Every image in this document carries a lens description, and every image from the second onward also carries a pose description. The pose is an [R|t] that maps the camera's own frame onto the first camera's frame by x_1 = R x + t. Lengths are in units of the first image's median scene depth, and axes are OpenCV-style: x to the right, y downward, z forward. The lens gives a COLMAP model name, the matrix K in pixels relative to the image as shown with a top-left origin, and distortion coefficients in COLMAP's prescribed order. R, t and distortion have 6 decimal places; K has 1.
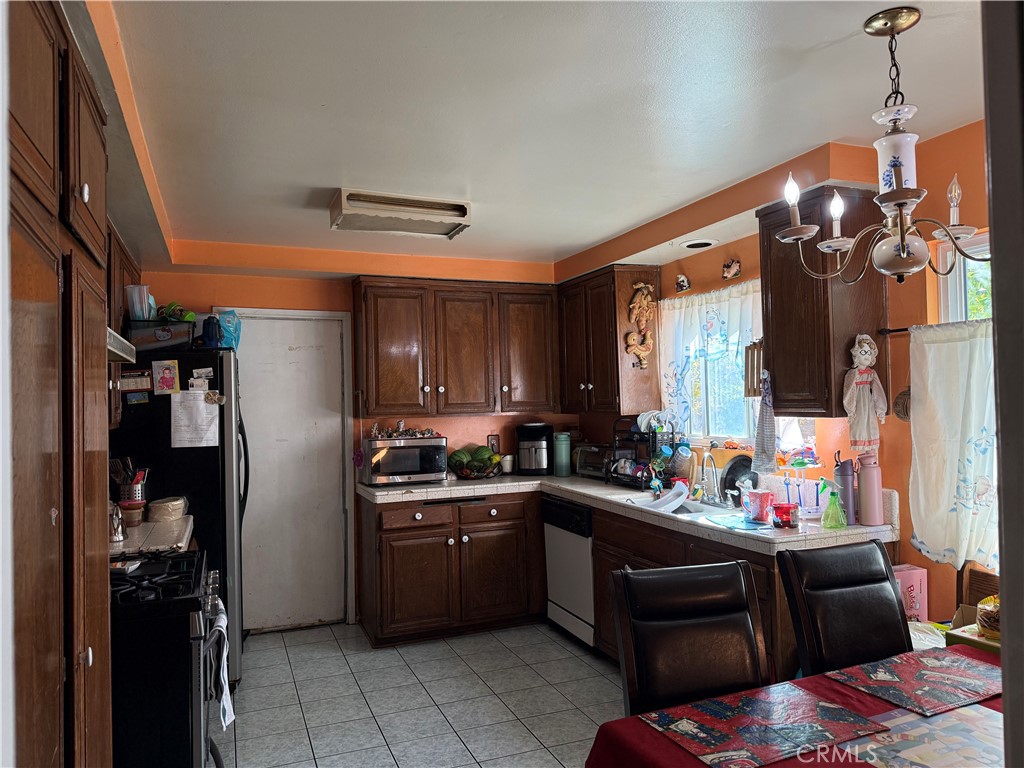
lens RADIAL K [[720.0, 0, 512.0], [0, 720.0, 384.0], [0, 0, 1]] dist [0.007628, -0.000886]
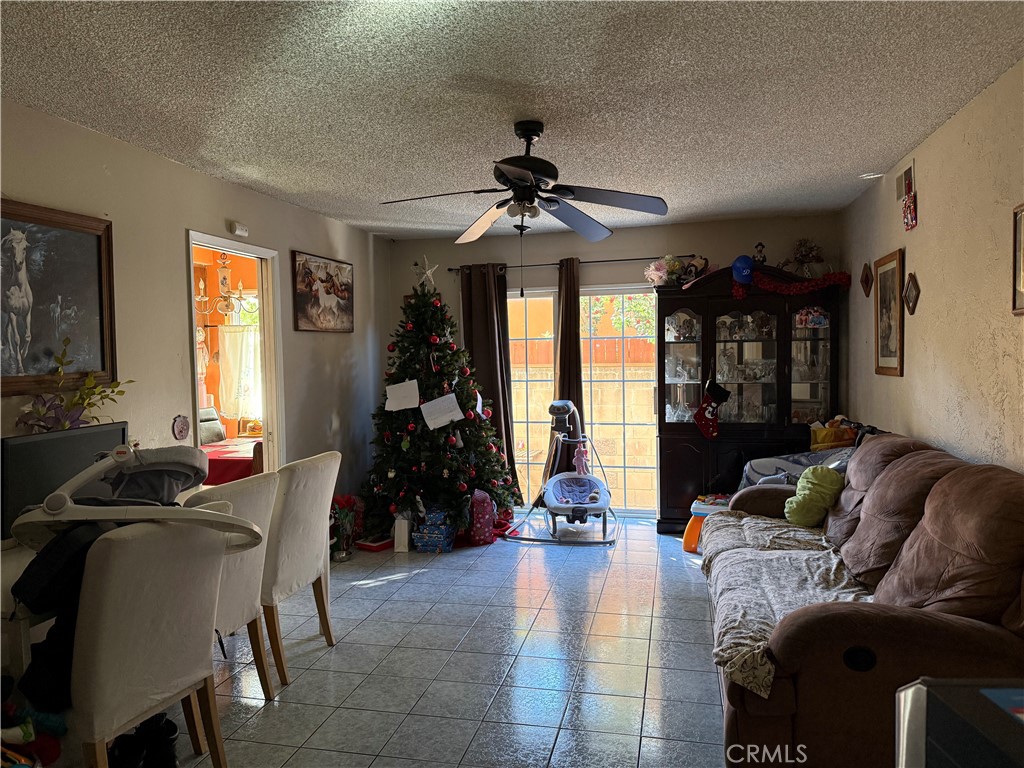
lens RADIAL K [[720.0, 0, 512.0], [0, 720.0, 384.0], [0, 0, 1]] dist [0.007628, -0.000886]
pose [[0.566924, -0.029399, 0.823245, -0.915350], [-0.012625, 0.998936, 0.044367, -0.002010], [-0.823673, -0.035546, 0.565949, -1.221370]]
